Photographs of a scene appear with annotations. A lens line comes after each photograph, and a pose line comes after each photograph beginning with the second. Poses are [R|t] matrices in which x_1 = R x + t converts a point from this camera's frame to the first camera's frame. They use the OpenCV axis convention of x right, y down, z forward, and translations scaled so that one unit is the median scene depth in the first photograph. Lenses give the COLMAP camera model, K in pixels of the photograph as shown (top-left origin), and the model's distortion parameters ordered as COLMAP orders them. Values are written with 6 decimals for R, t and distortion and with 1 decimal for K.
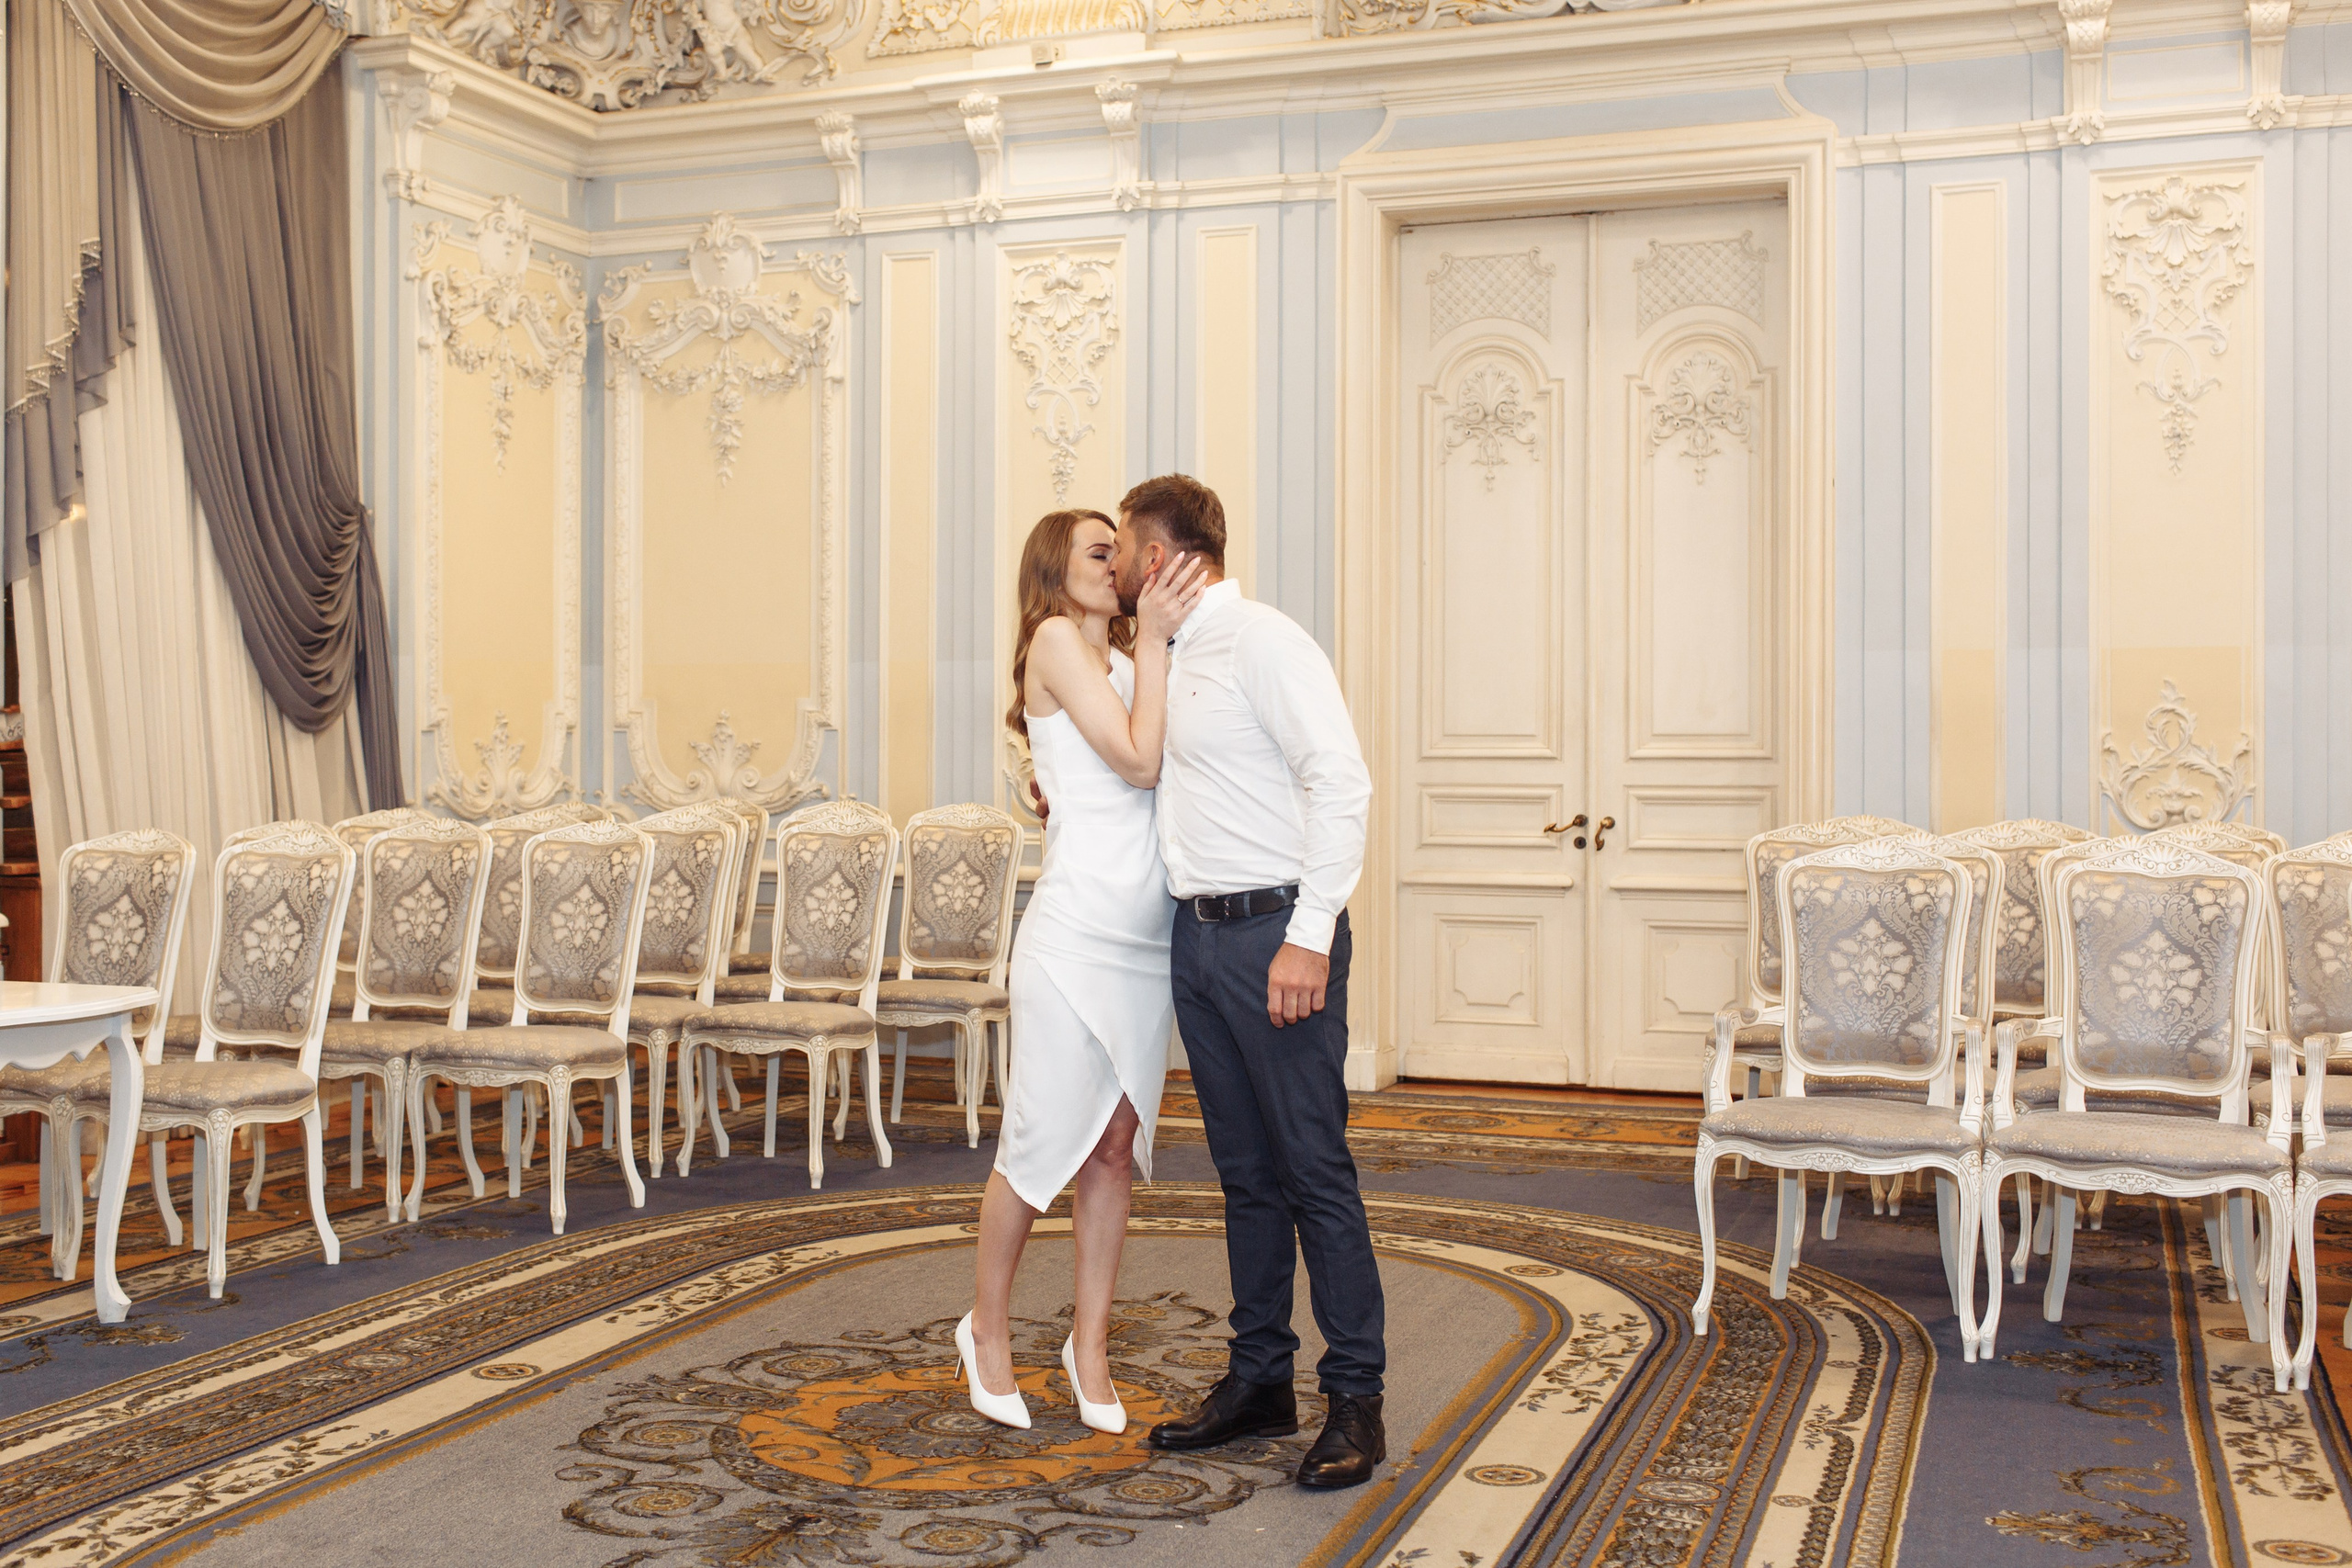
lens RADIAL K [[2574.9, 0, 1115.2], [0, 2574.9, 760.6], [0, 0, 1]] dist [0.007342, 0.000000]
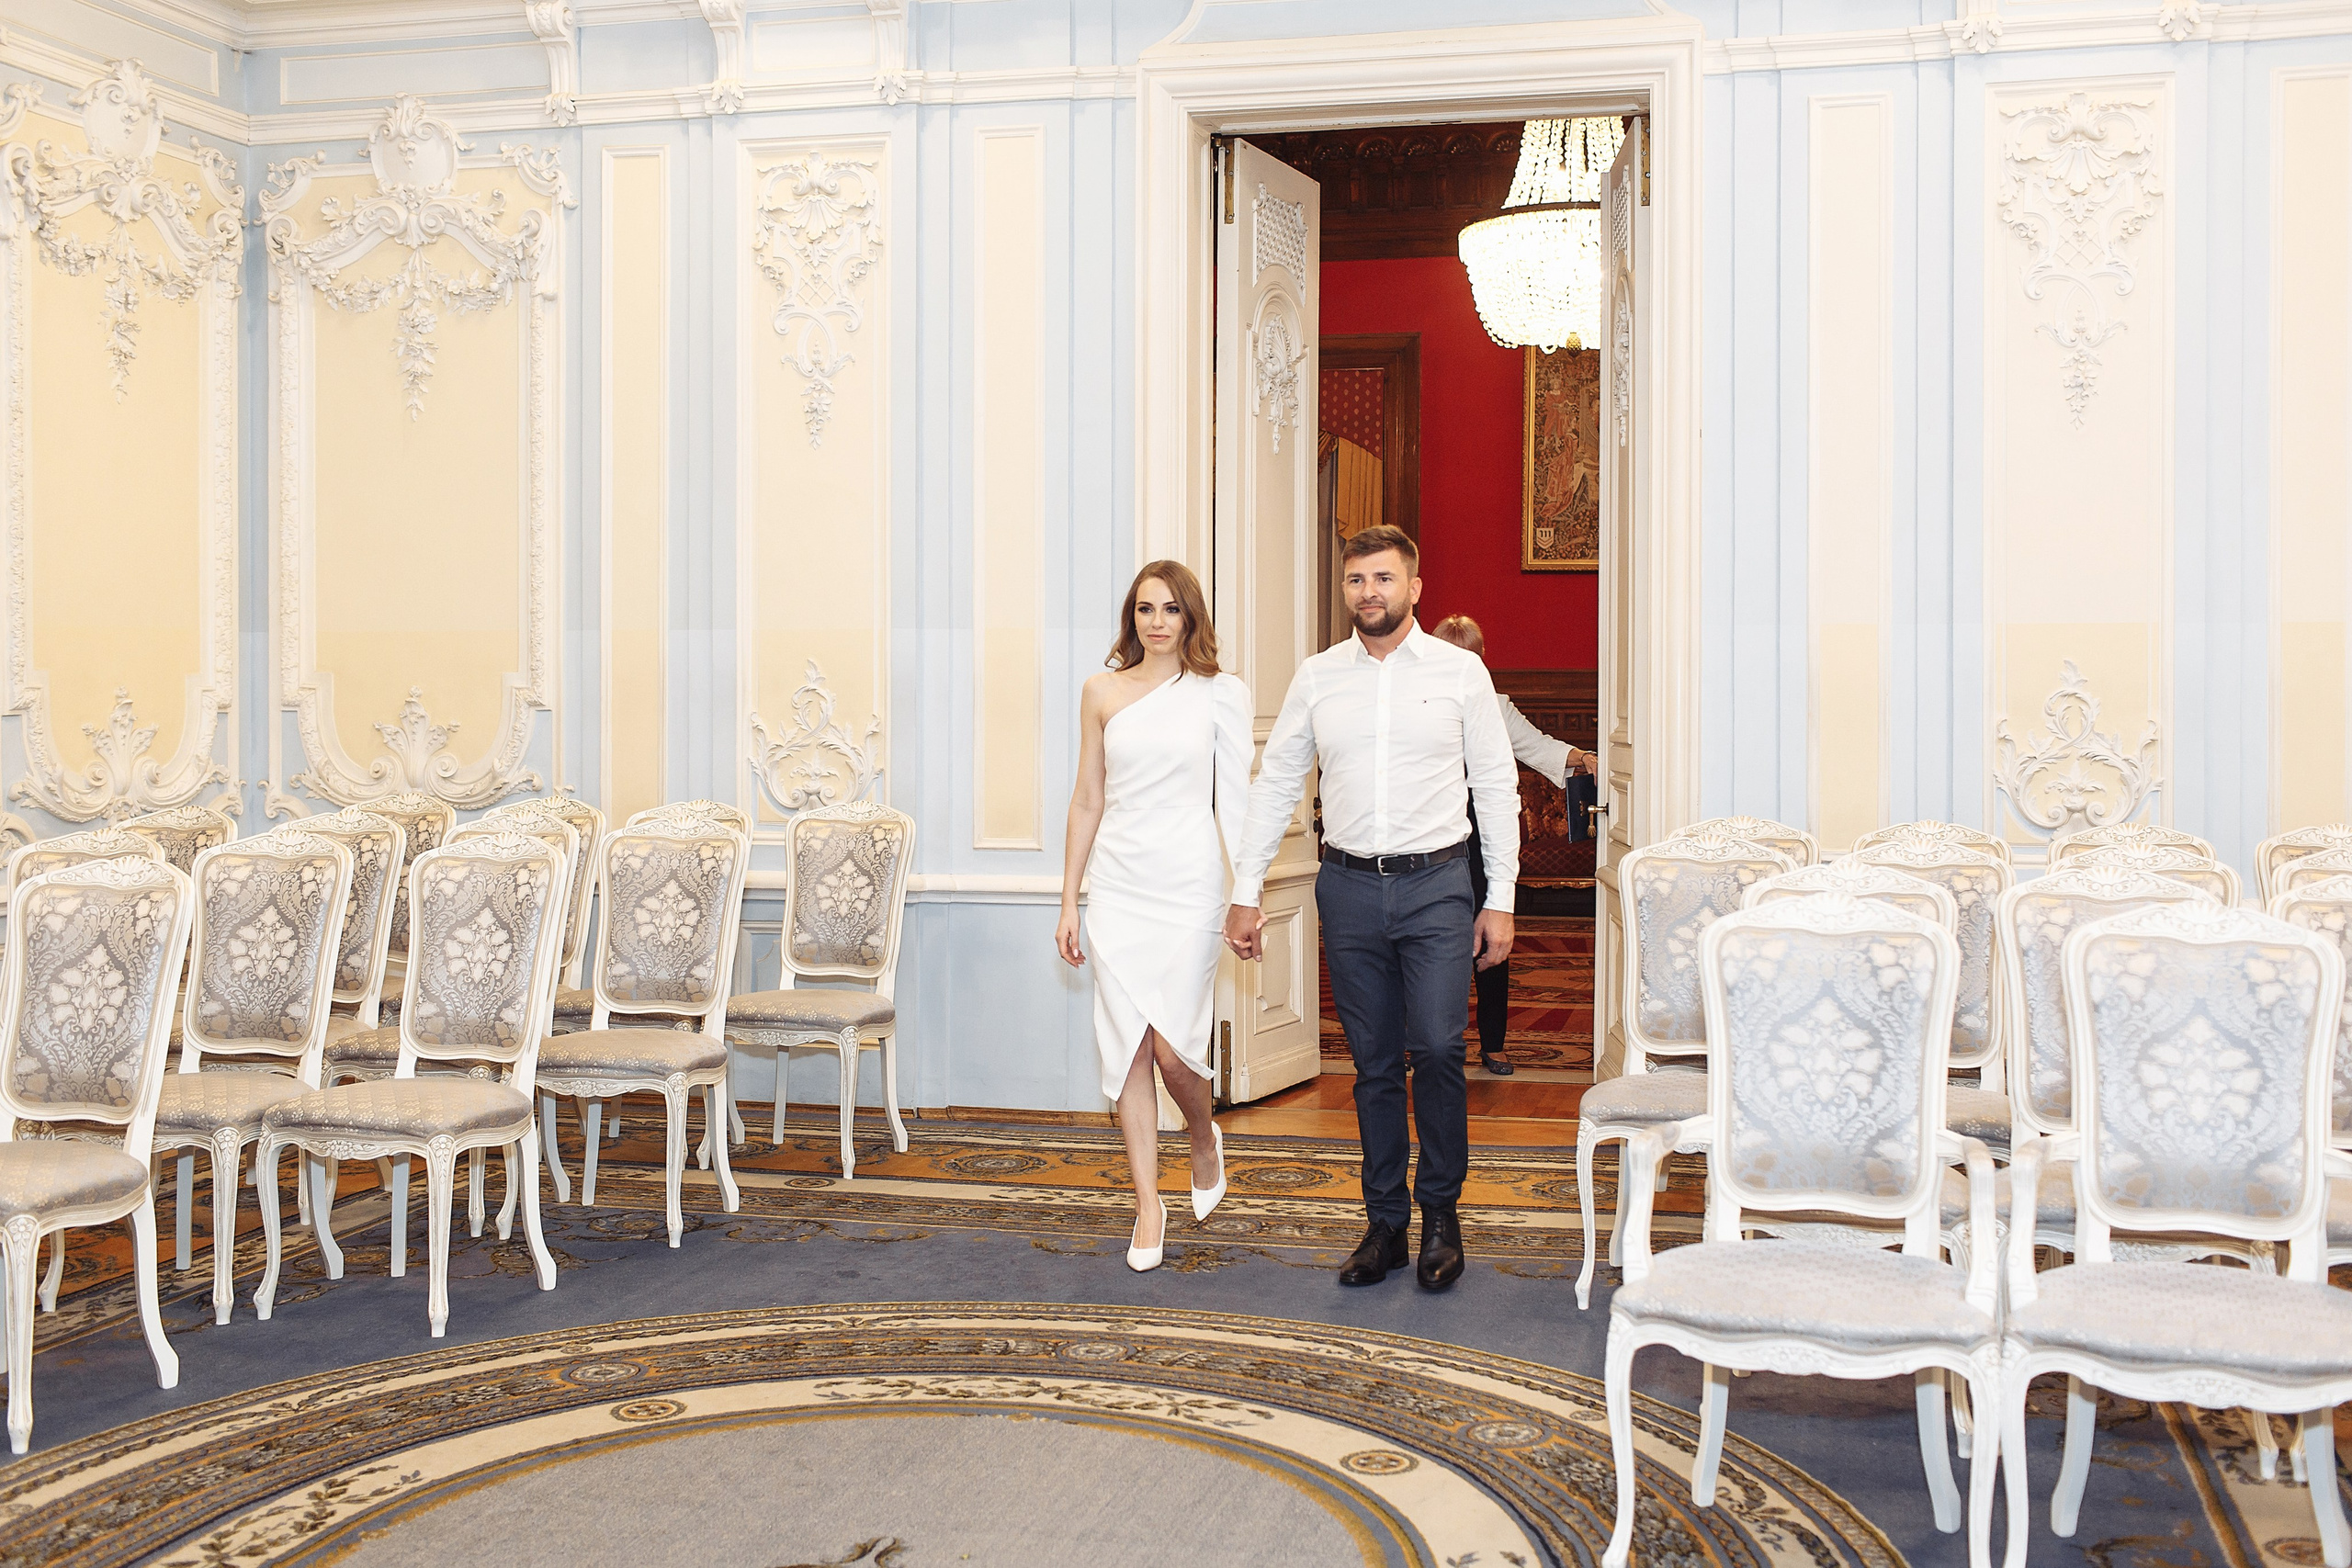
lens RADIAL K [[2429.8, 0, 1346.6], [0, 2429.8, 728.6], [0, 0, 1]] dist [0.009080, 0.000000]
pose [[0.987100, -0.003320, 0.160074, 0.026942], [0.001996, 0.999962, 0.008430, -0.014591], [-0.160096, -0.008002, 0.987069, 0.202618]]
